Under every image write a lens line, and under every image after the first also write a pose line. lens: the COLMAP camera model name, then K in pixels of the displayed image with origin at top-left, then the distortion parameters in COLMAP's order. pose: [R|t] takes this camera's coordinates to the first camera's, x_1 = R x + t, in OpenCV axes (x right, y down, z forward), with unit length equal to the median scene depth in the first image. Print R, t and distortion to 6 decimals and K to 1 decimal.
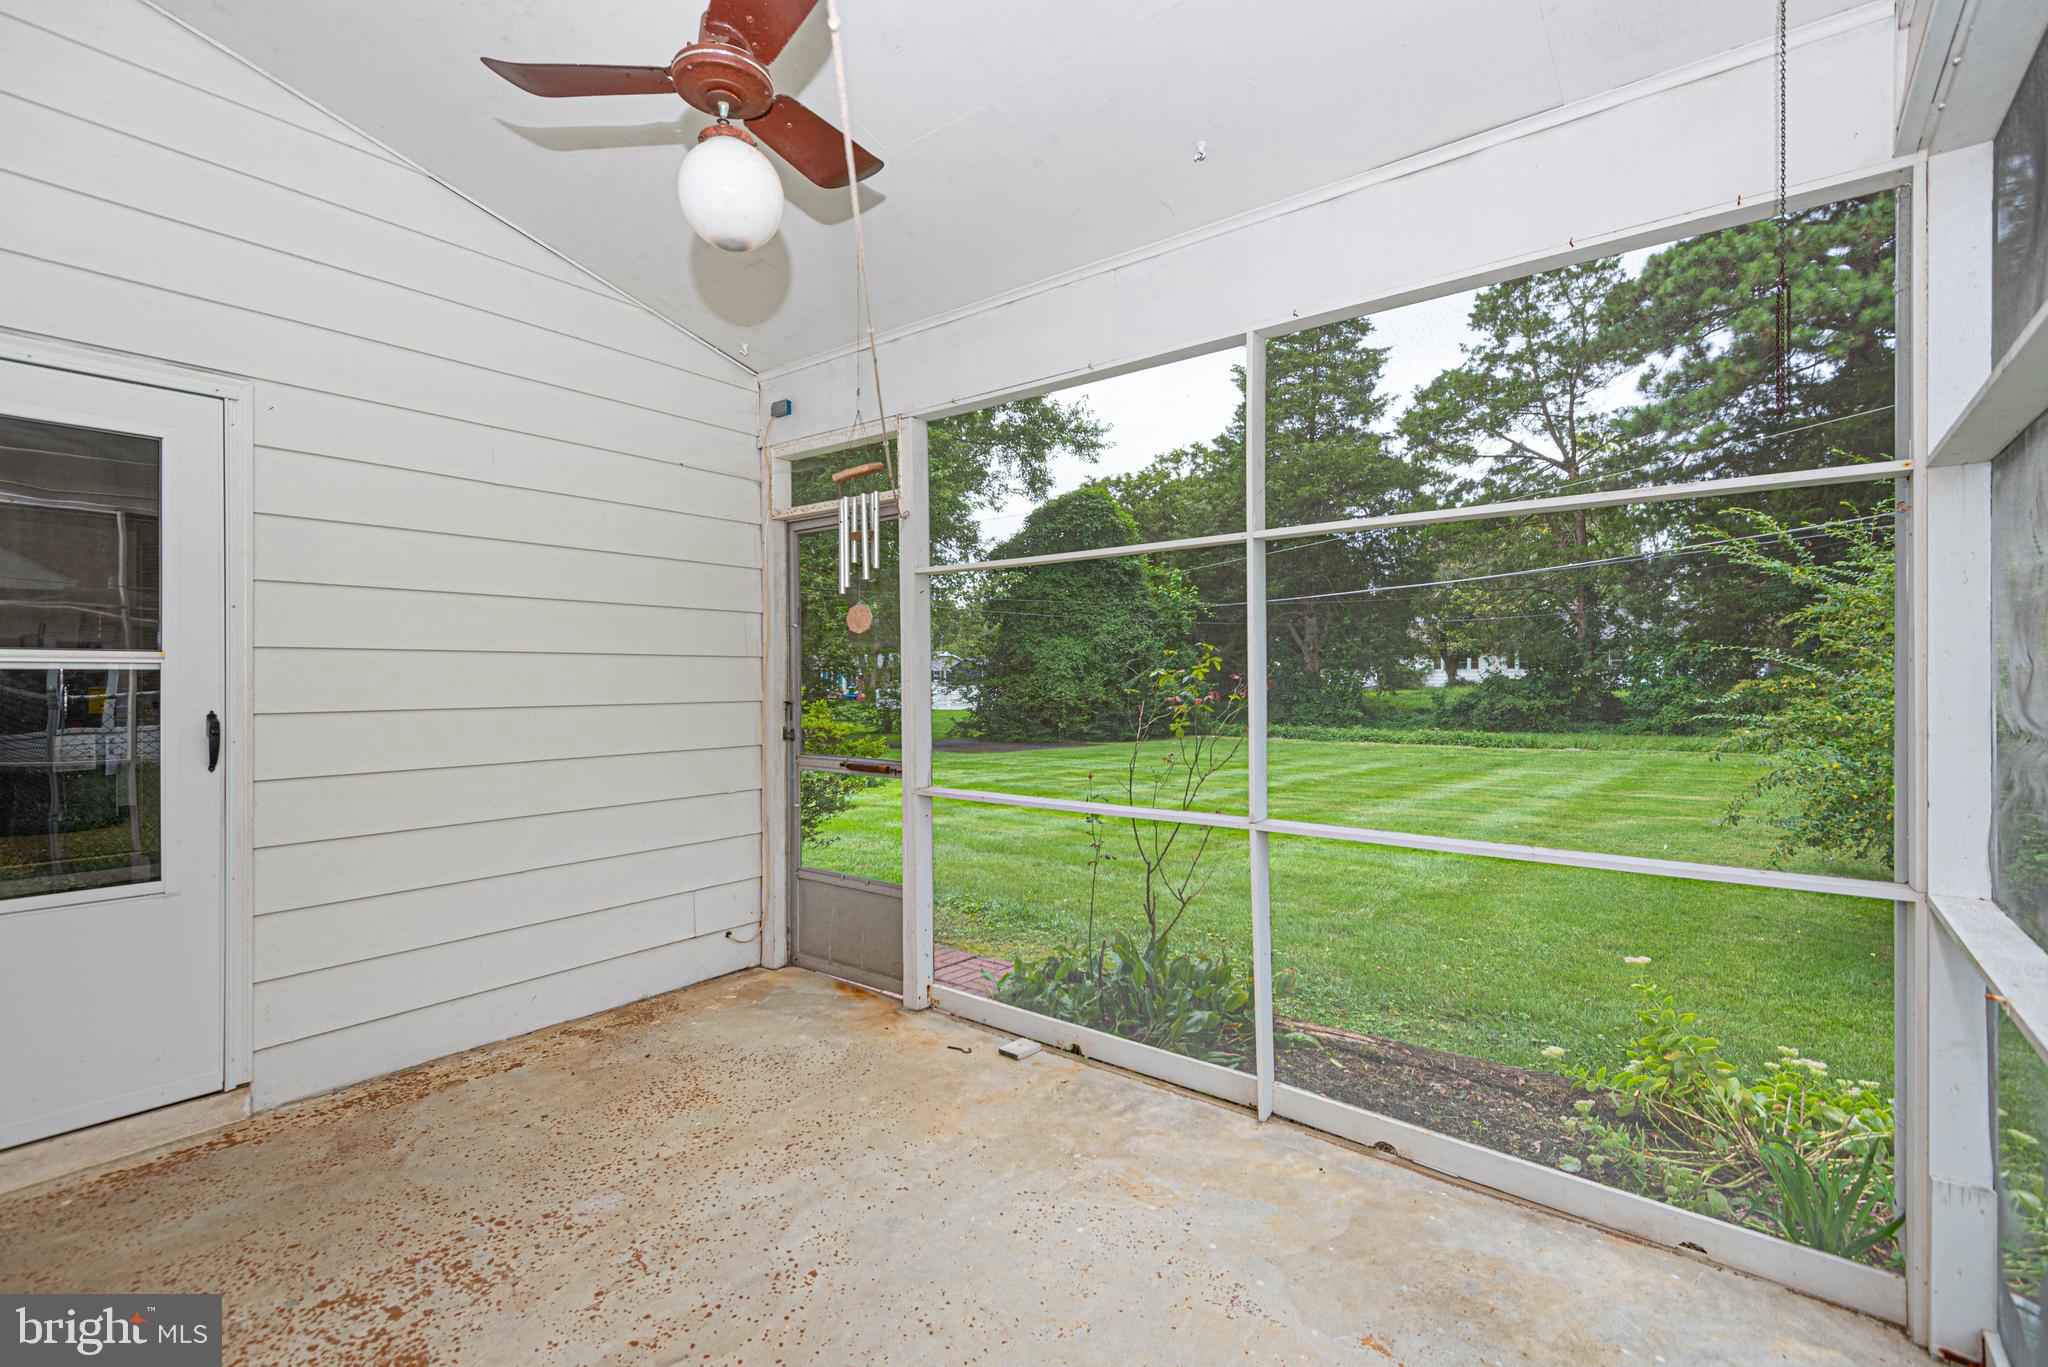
lens RADIAL K [[948.8, 0, 1033.6], [0, 948.8, 678.5], [0, 0, 1]] dist [0.014549, -0.004711]
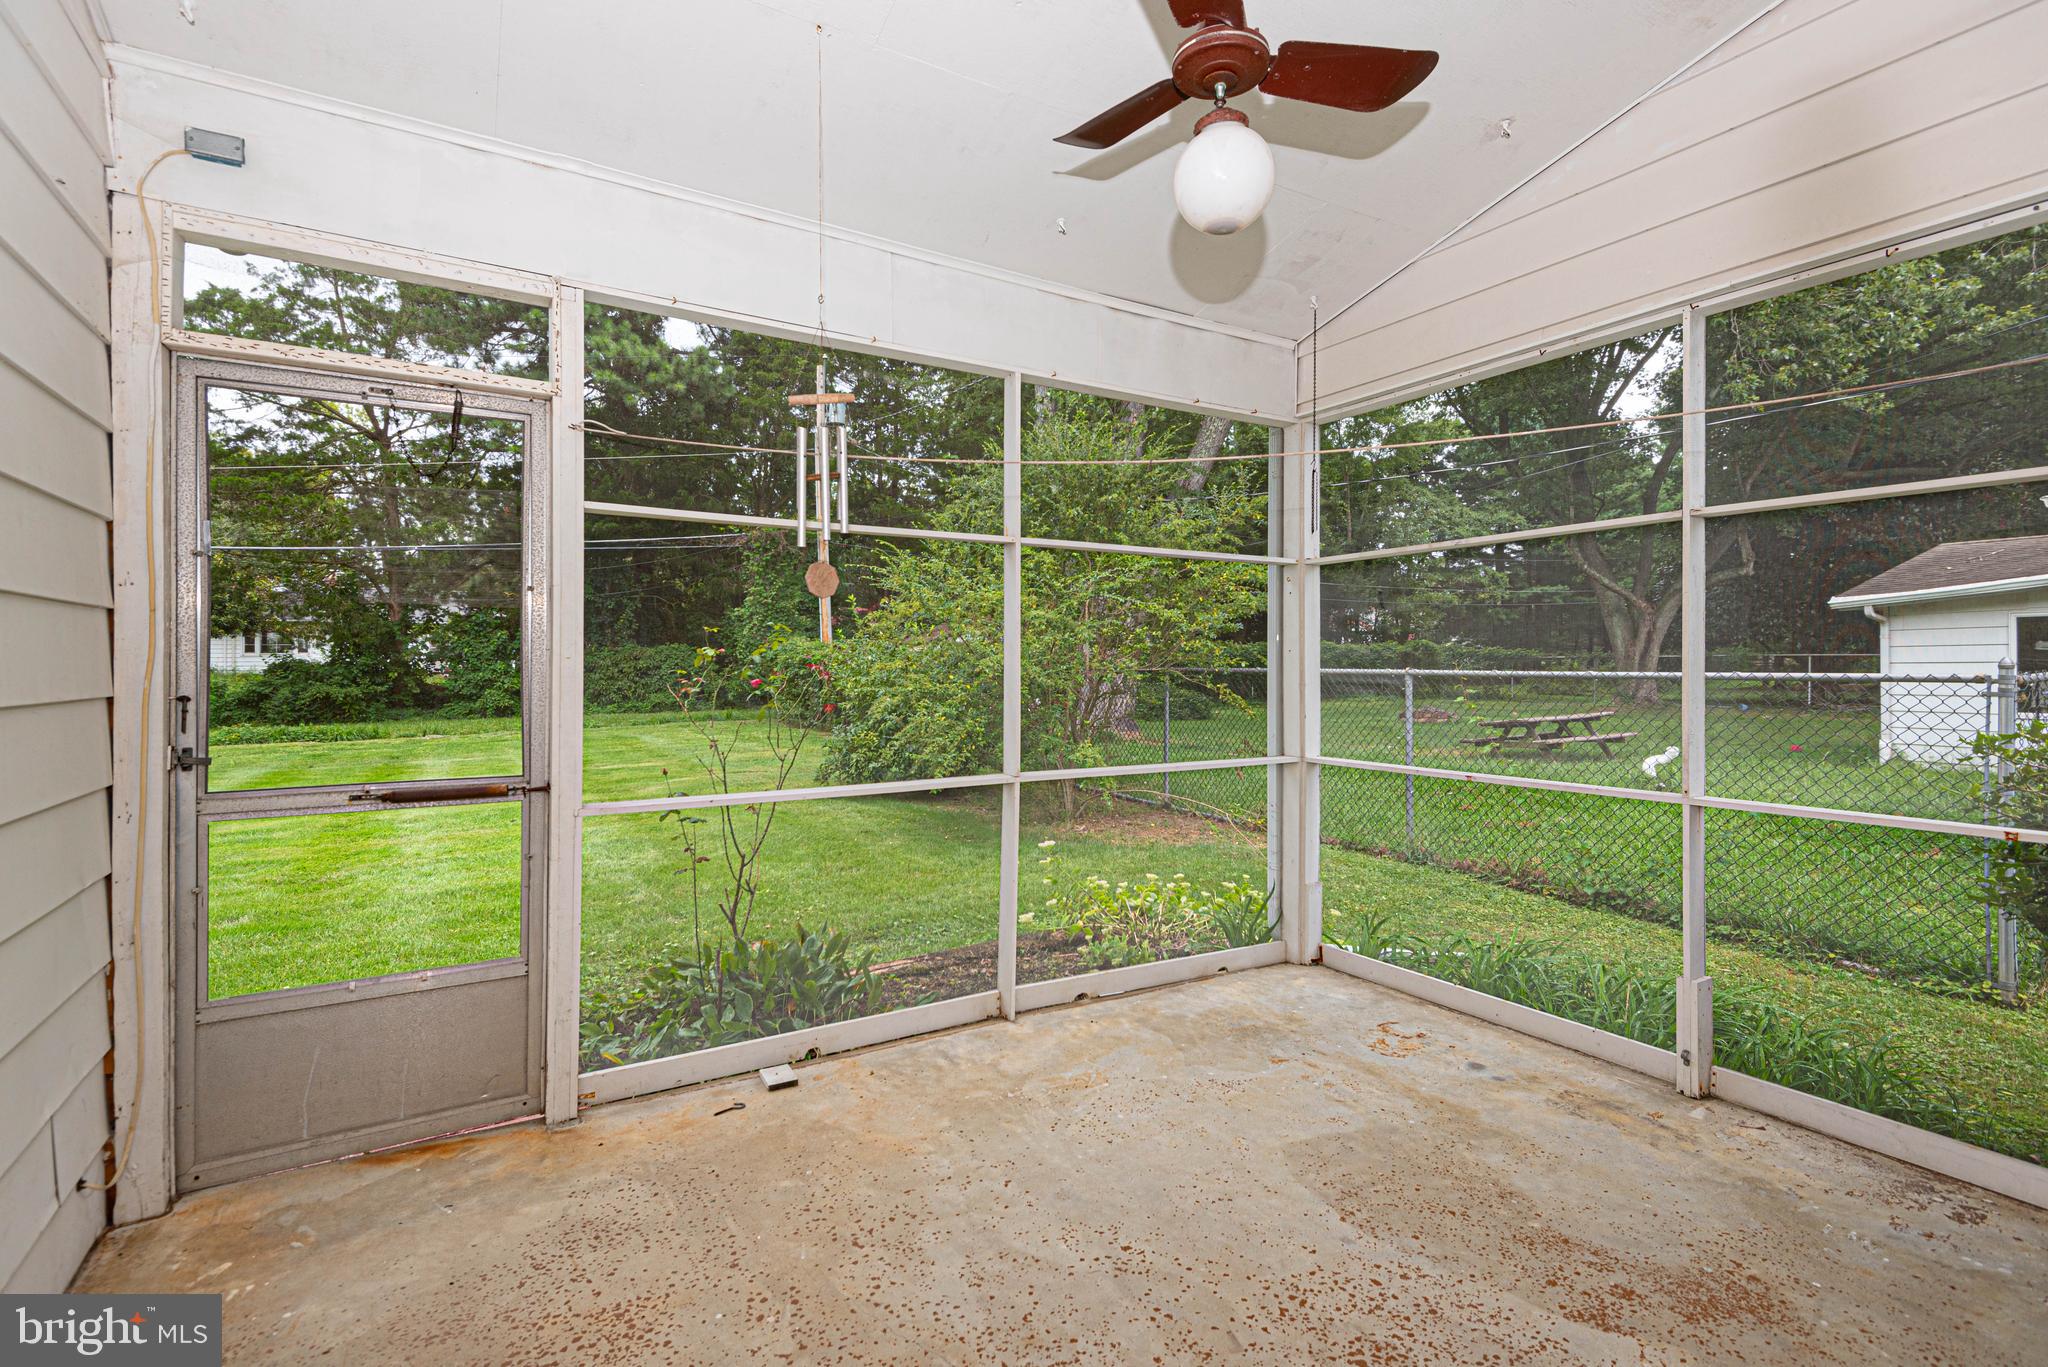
lens RADIAL K [[948.8, 0, 1035.2], [0, 948.8, 670.4], [0, 0, 1]] dist [0.014549, -0.004711]
pose [[0.354062, -0.010101, 0.935167, -0.734288], [0.004241, 0.999949, 0.009195, 0.004417], [-0.935212, 0.000710, 0.354087, 0.450818]]
